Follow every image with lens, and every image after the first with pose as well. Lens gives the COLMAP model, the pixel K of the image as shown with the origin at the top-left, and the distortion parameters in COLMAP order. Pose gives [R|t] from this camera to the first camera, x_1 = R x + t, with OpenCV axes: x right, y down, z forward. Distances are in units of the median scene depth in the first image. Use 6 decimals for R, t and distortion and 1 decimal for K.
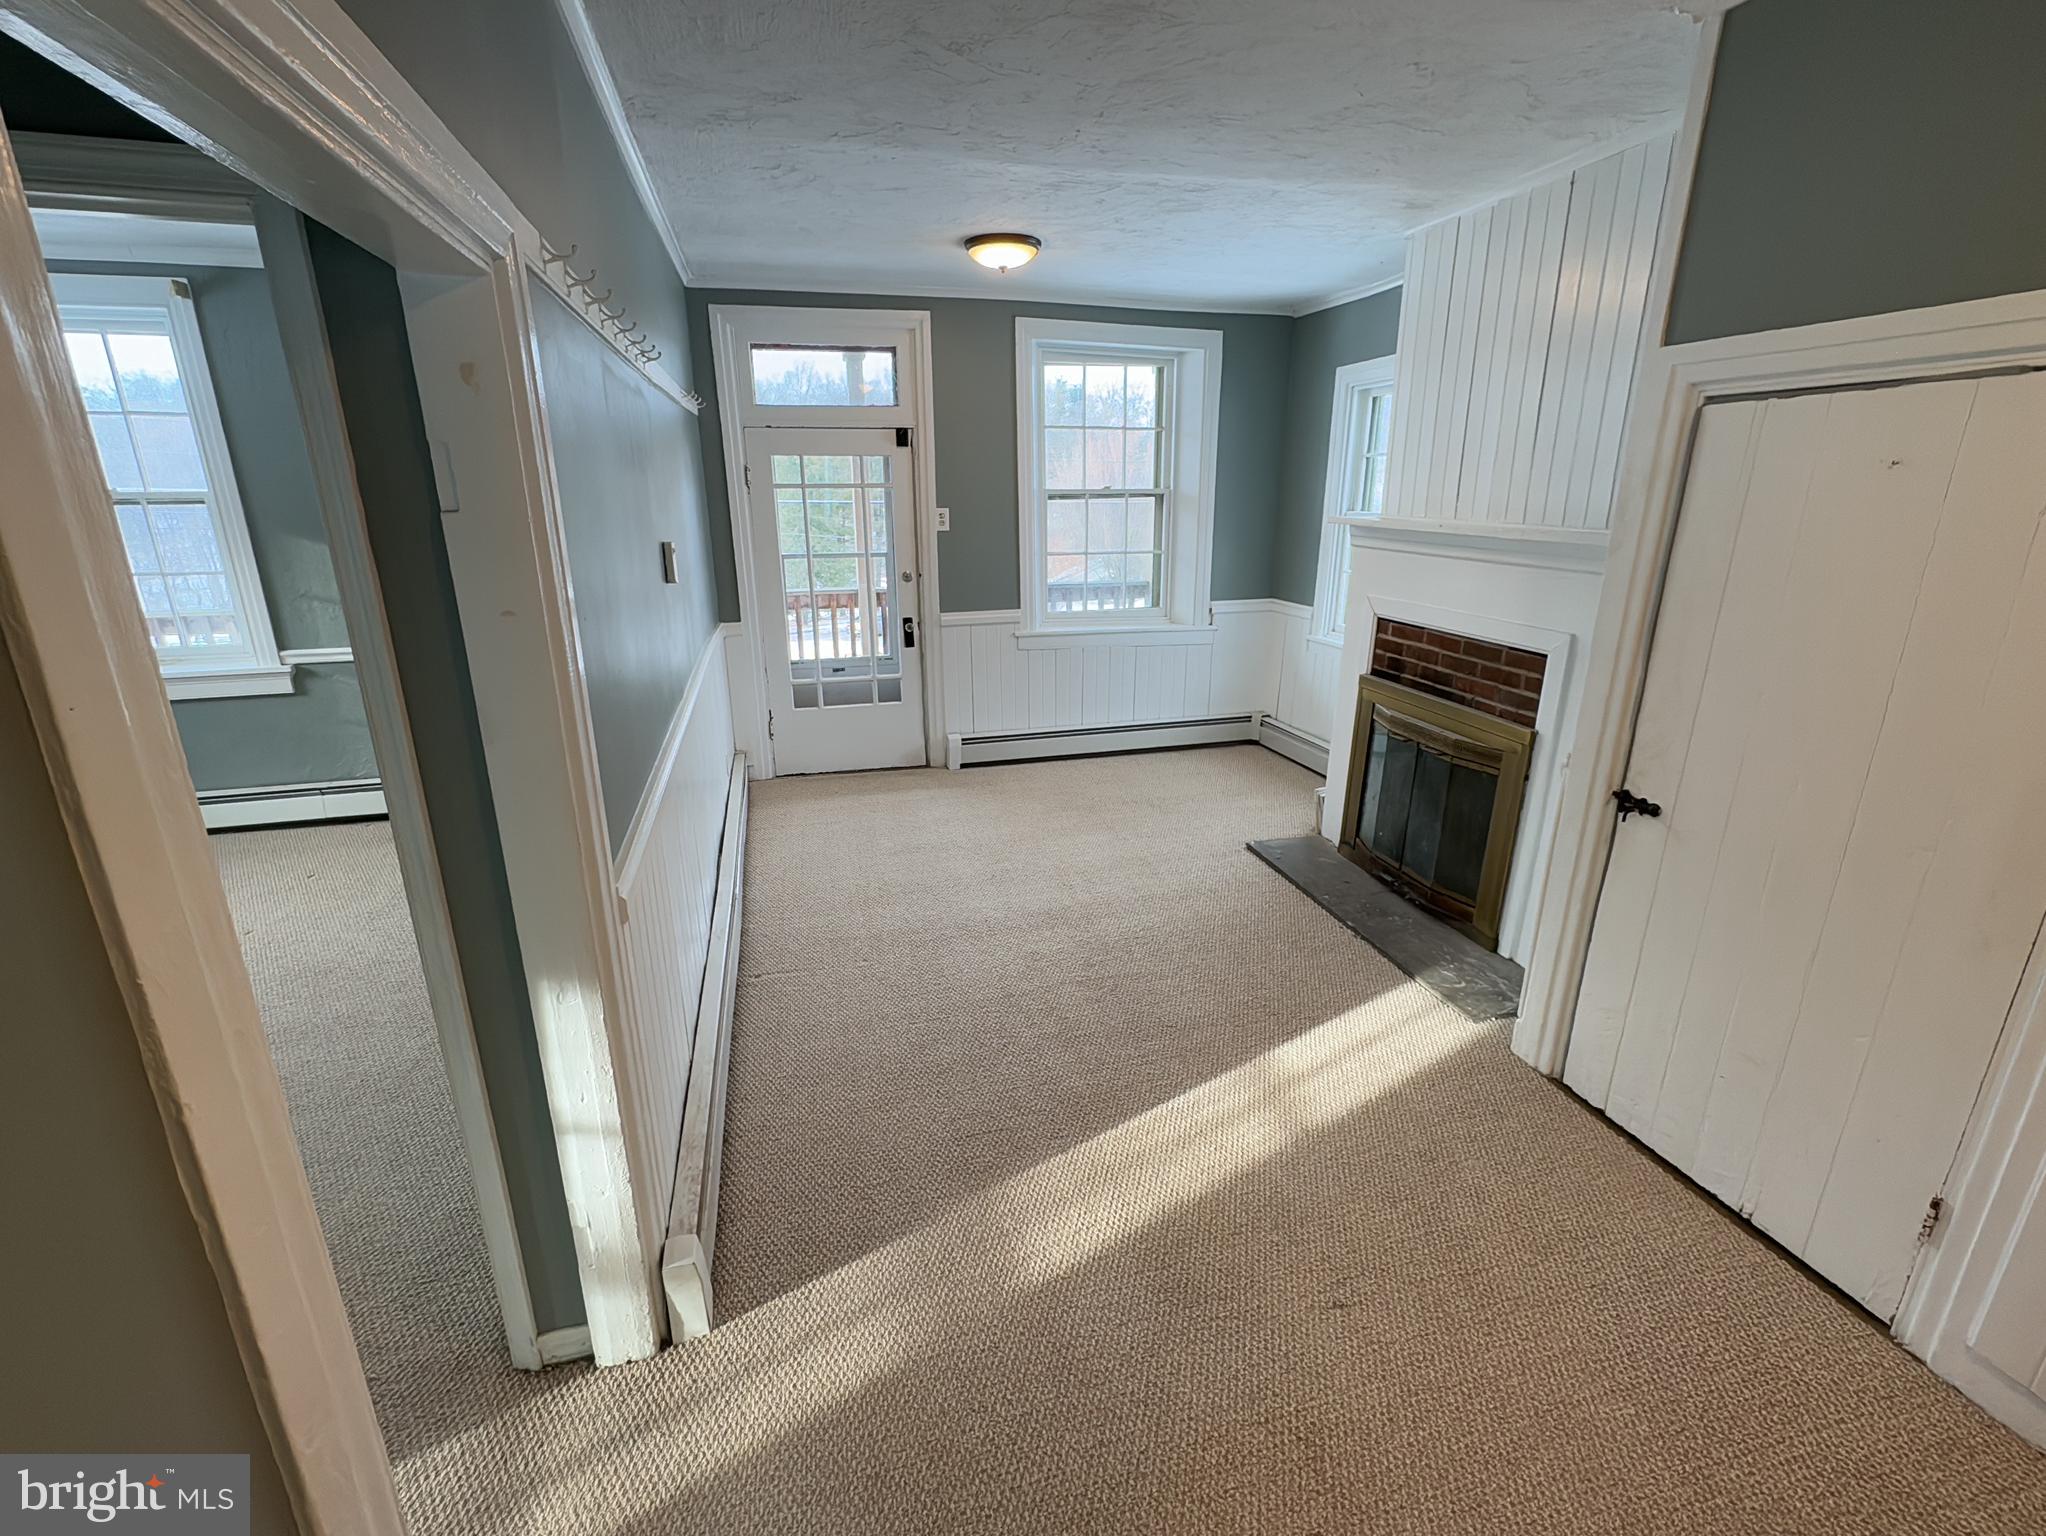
lens RADIAL K [[896.8, 0, 1023.0], [0, 896.8, 766.8], [0, 0, 1]] dist [0.000936, 0.000176]
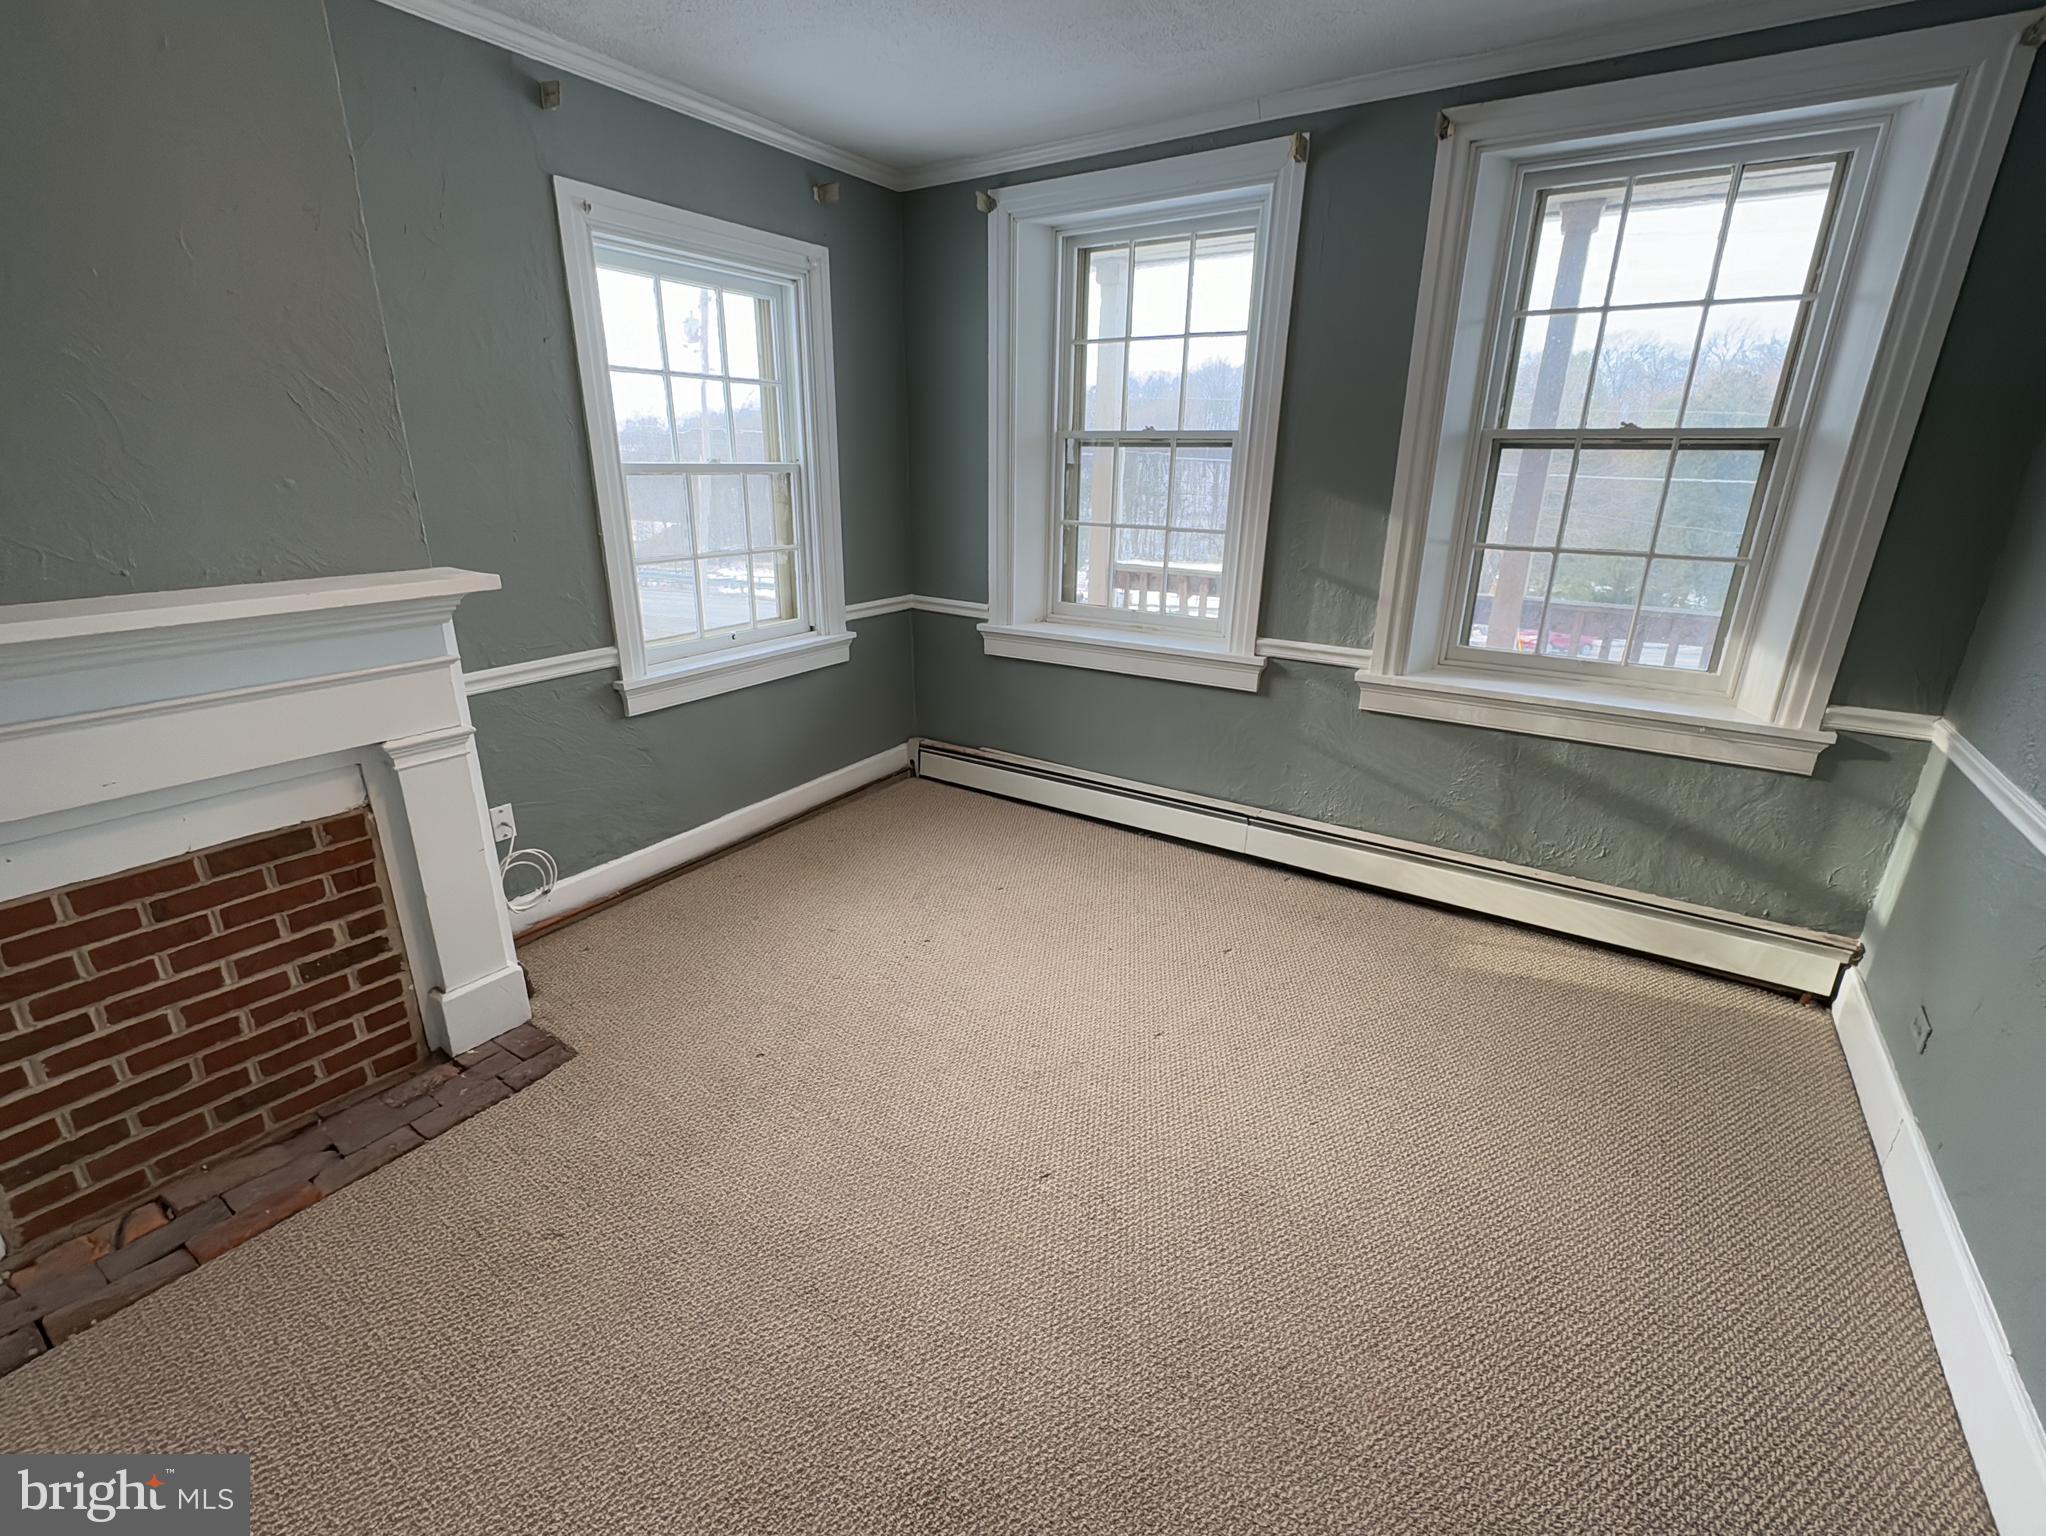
lens RADIAL K [[896.8, 0, 1018.5], [0, 896.8, 767.0], [0, 0, 1]] dist [0.000936, 0.000176]
pose [[0.662893, 0.252450, -0.704870, -0.389476], [-0.239620, 0.963458, 0.119714, -0.064255], [0.709334, 0.089543, 0.699162, 0.320272]]
